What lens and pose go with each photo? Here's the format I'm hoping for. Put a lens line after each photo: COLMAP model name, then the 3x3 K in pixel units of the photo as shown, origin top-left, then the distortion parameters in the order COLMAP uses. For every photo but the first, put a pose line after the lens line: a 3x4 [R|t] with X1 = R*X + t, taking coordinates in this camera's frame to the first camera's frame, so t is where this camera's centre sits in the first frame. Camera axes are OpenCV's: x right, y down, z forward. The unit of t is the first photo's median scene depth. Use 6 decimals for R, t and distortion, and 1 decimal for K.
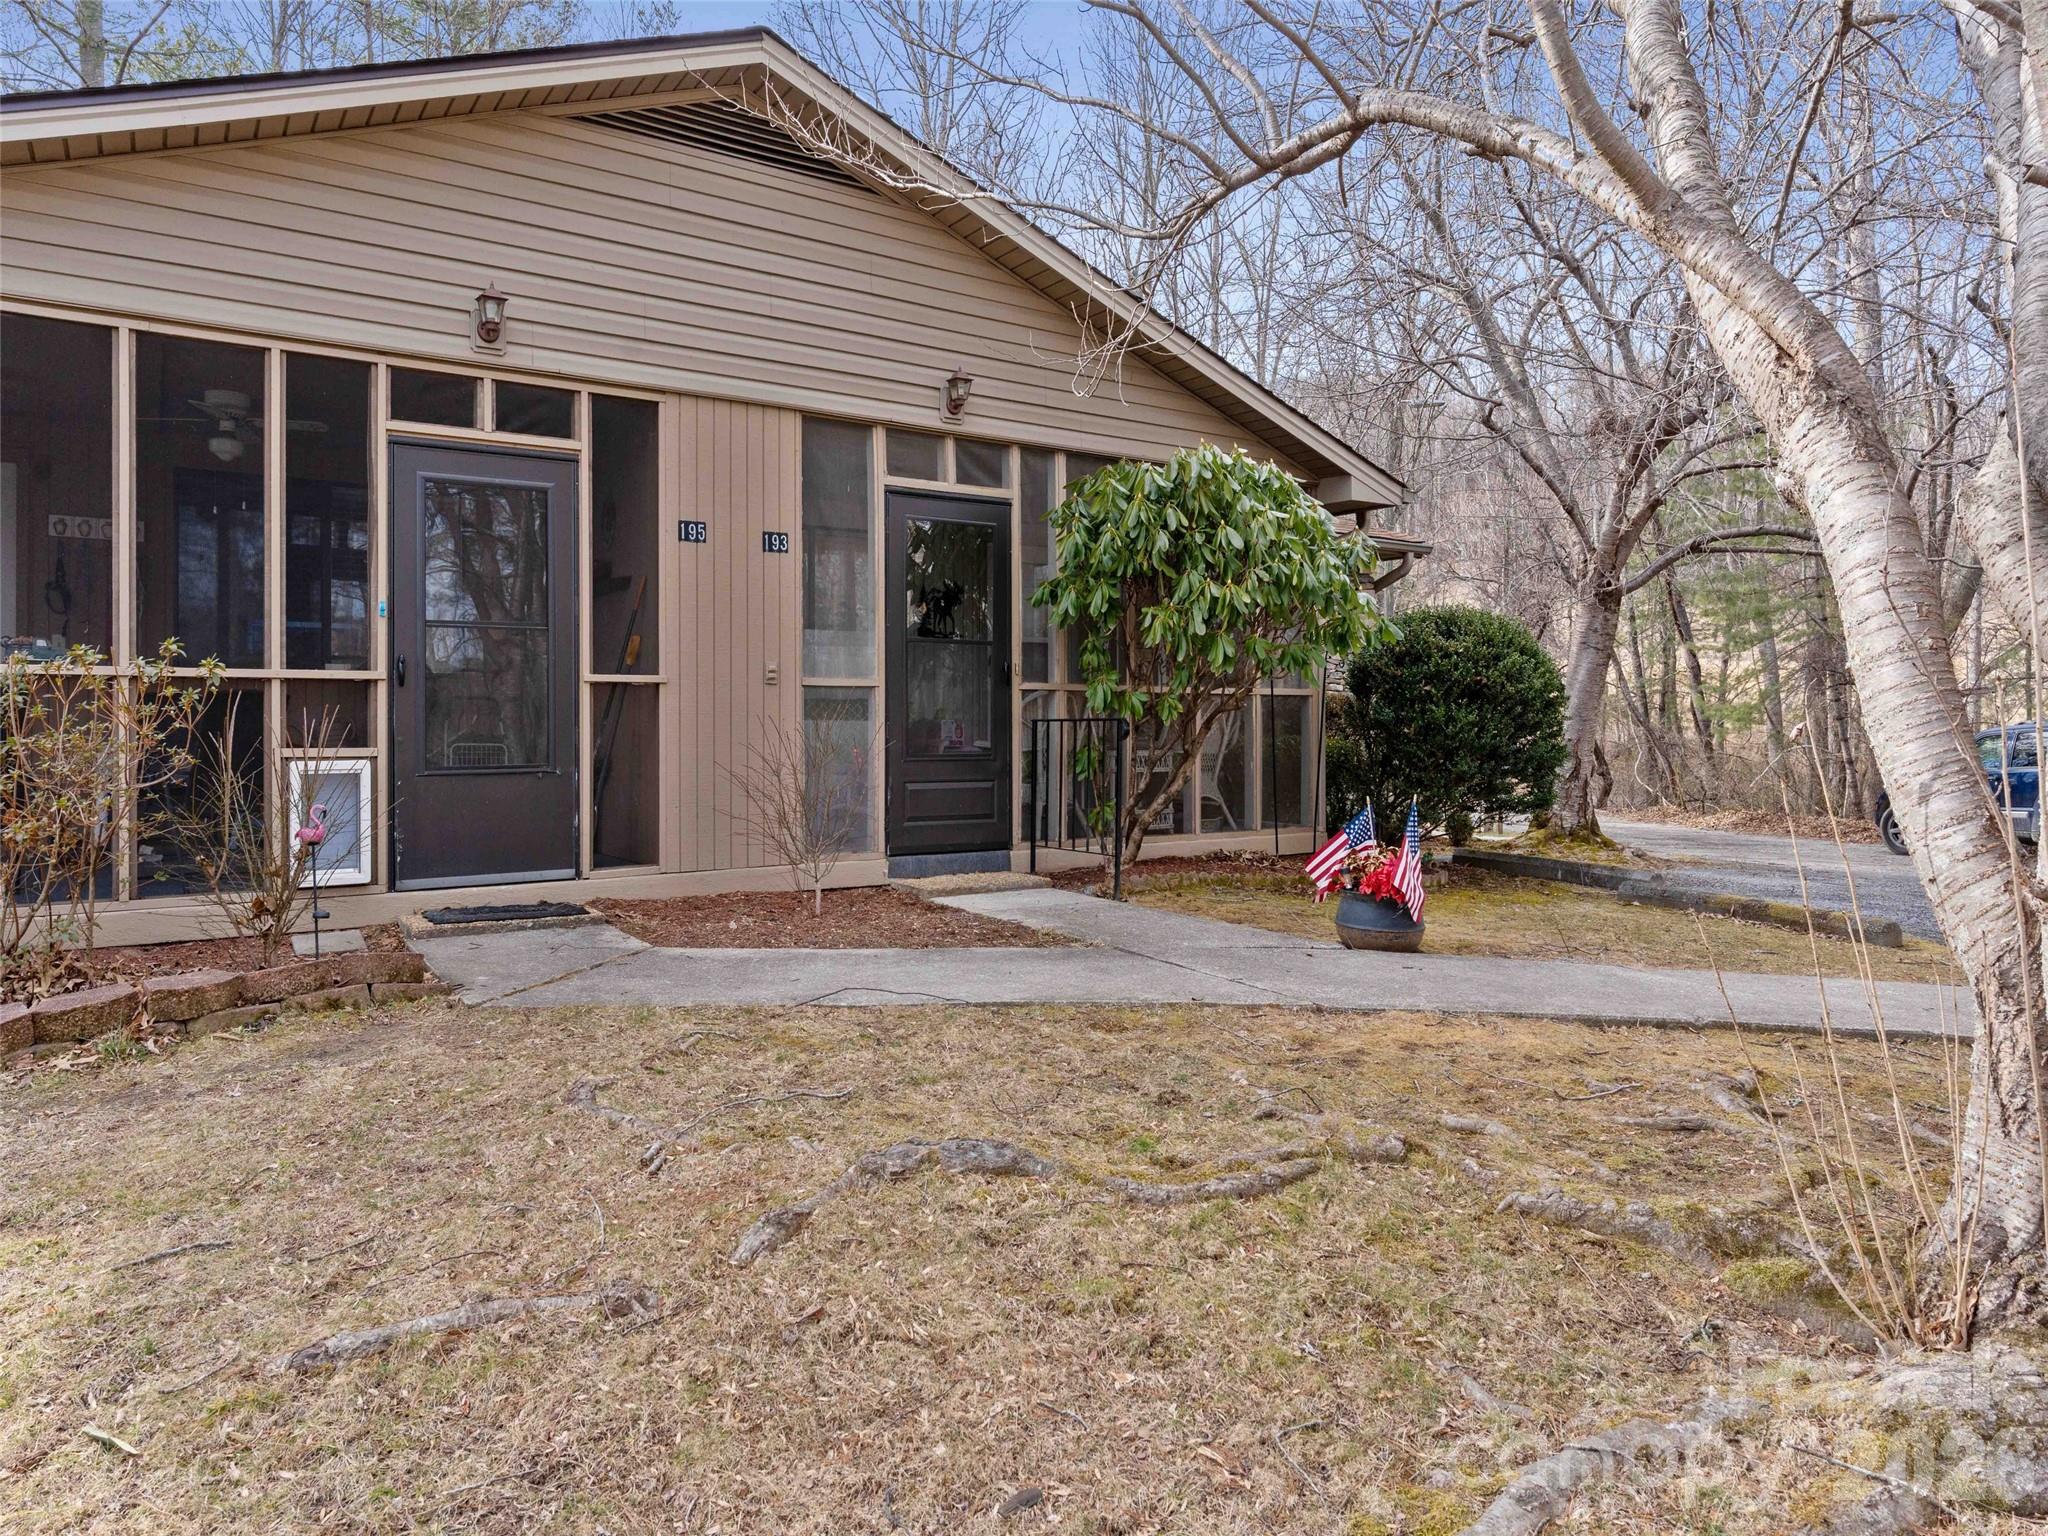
lens RADIAL K [[1308.8, 0, 1040.4], [0, 1308.8, 718.8], [0, 0, 1]] dist [-0.003313, 0.005047]
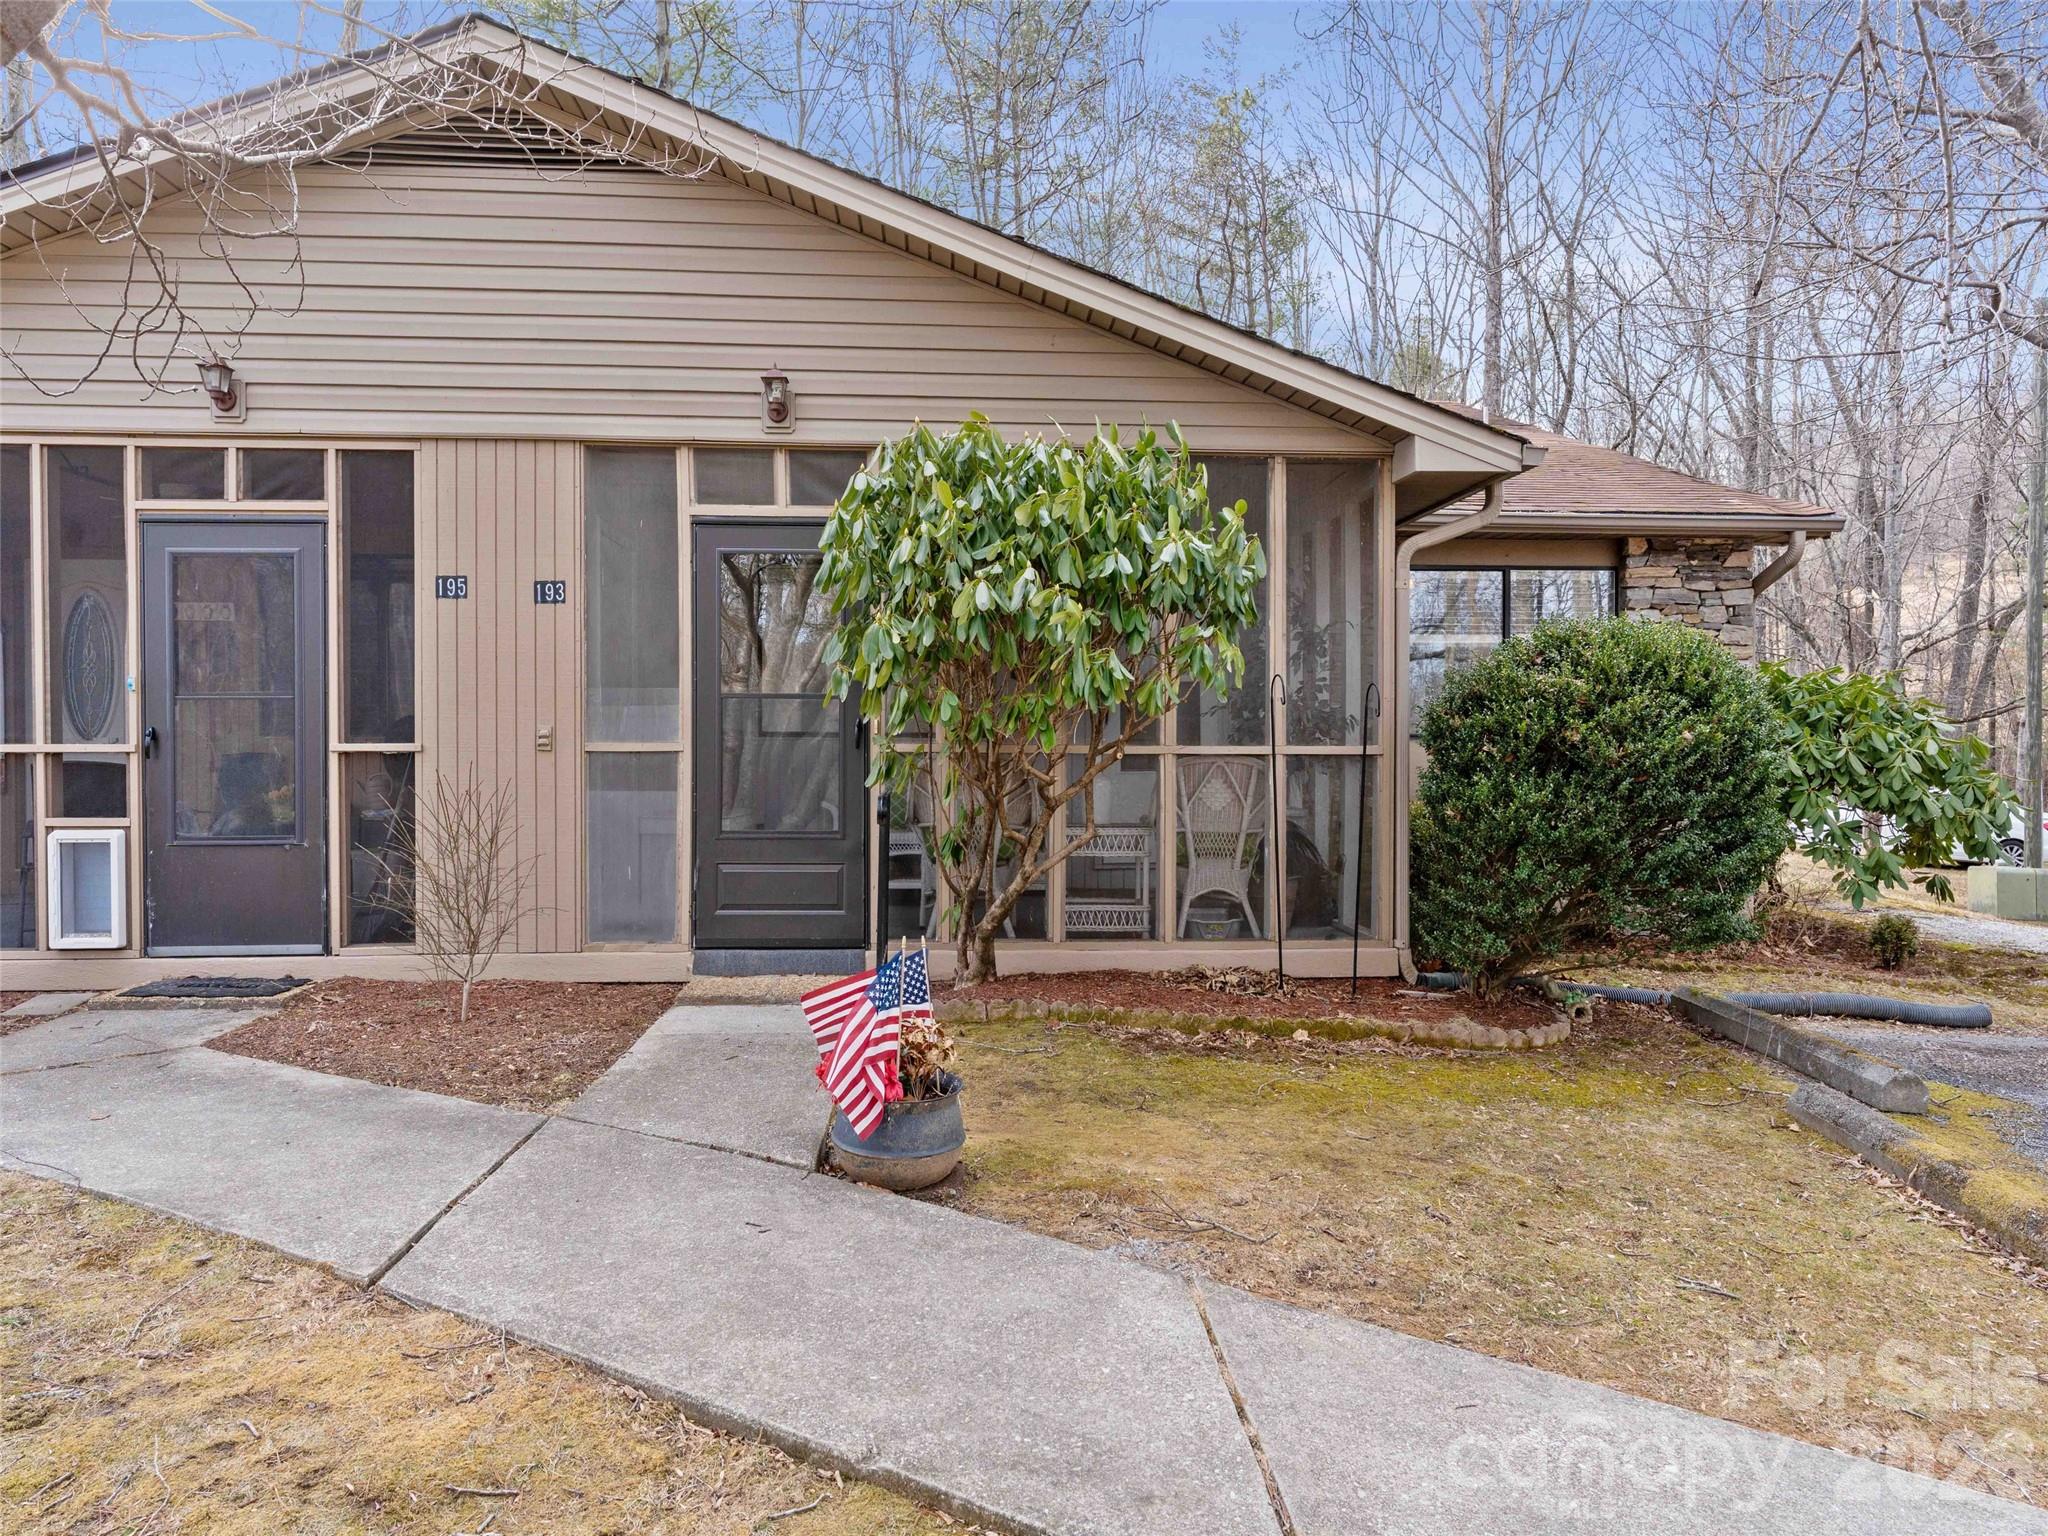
lens RADIAL K [[1308.8, 0, 1024.2], [0, 1308.8, 767.9], [0, 0, 1]] dist [-0.003313, 0.005047]
pose [[0.863100, 0.009787, -0.504938, 0.549824], [-0.000868, 0.999839, 0.017896, -0.032162], [0.505032, -0.015008, 0.862970, 0.404406]]
